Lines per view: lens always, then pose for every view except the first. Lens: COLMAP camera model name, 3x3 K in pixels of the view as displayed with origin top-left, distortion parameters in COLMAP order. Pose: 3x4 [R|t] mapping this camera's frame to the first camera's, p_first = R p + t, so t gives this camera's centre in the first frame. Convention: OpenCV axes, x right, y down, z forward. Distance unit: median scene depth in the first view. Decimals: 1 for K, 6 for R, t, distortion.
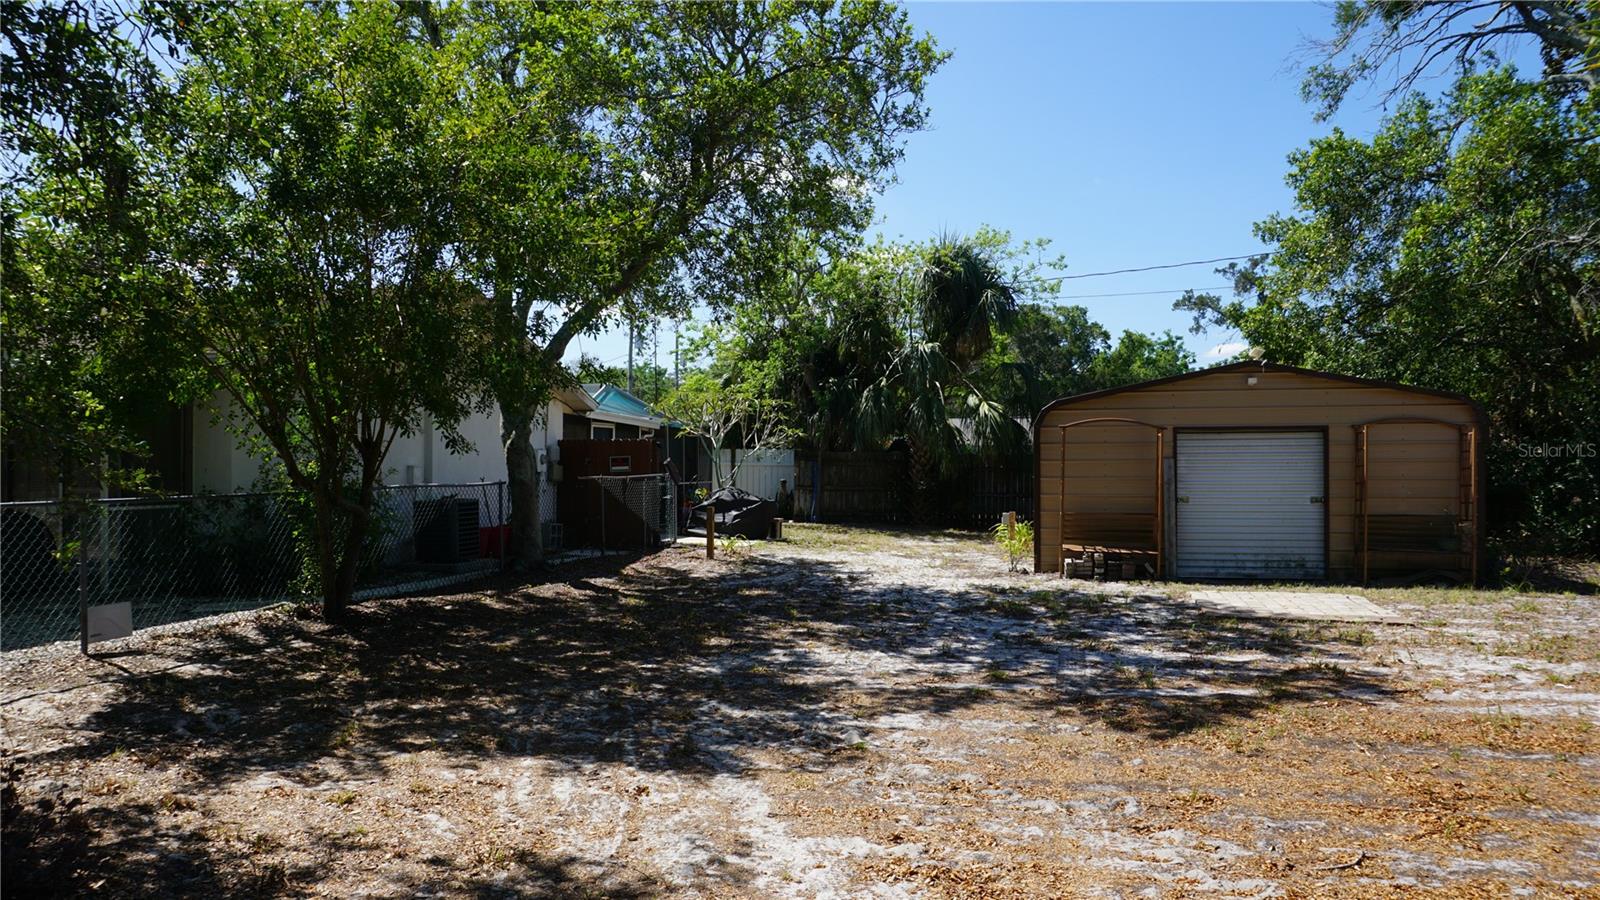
lens RADIAL K [[1065.9, 0, 800.3], [0, 1065.9, 466.7], [0, 0, 1]] dist [-0.055568, 0.034815]
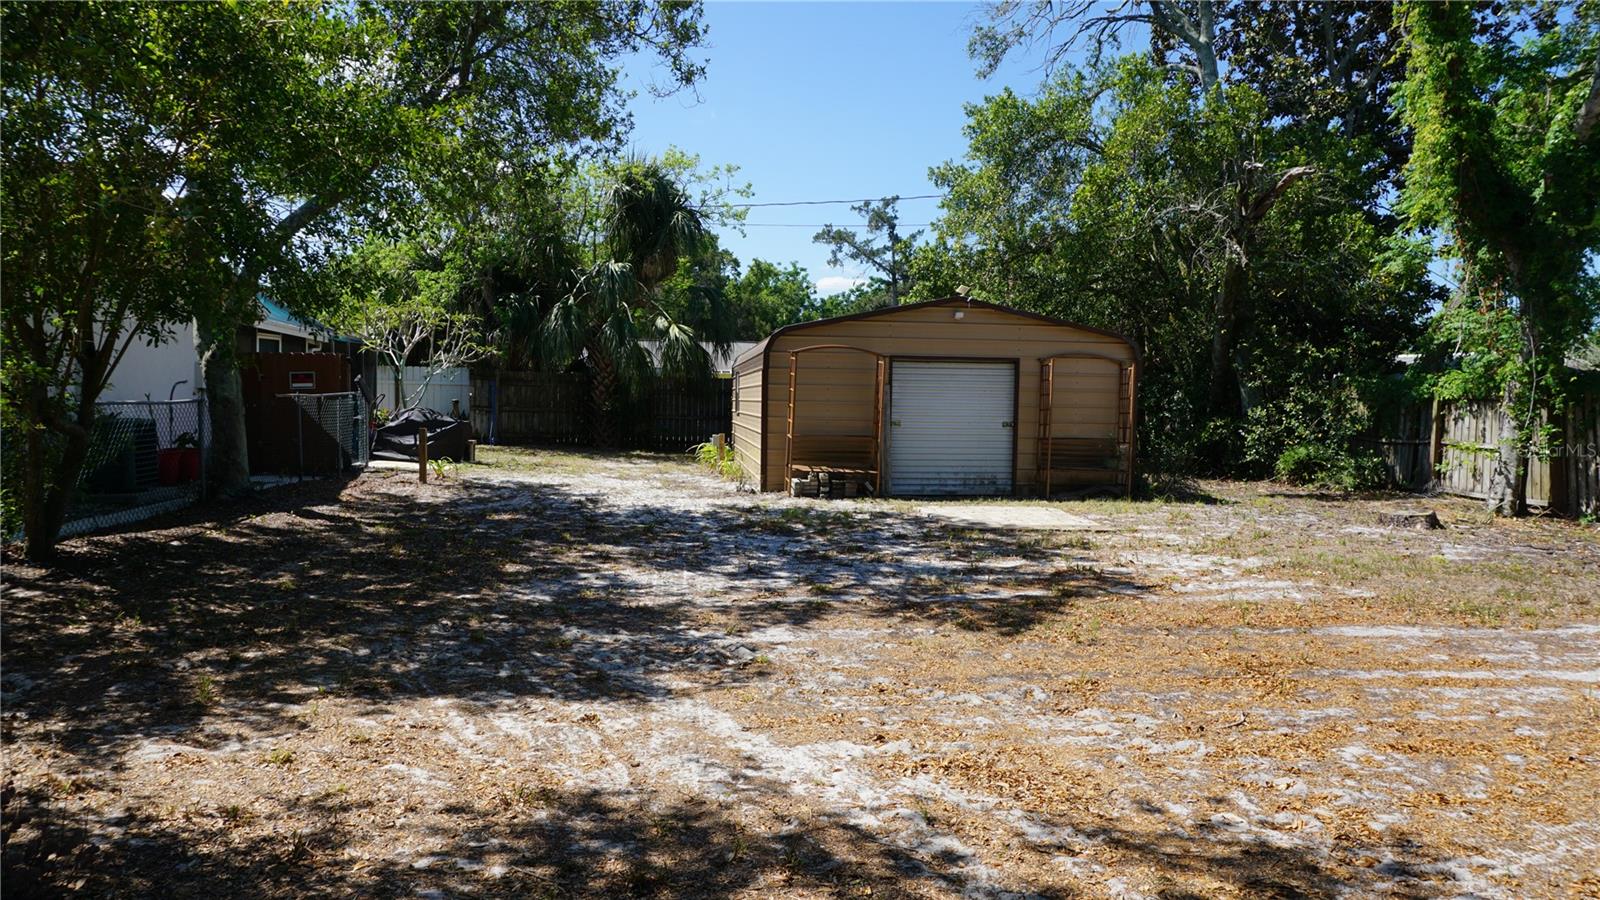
lens RADIAL K [[1065.9, 0, 800.3], [0, 1065.9, 466.7], [0, 0, 1]] dist [-0.055568, 0.034815]
pose [[0.936098, -0.008643, 0.351634, -0.129306], [-0.017049, 0.997408, 0.069902, 0.001244], [-0.351327, -0.071430, 0.933524, 0.016418]]
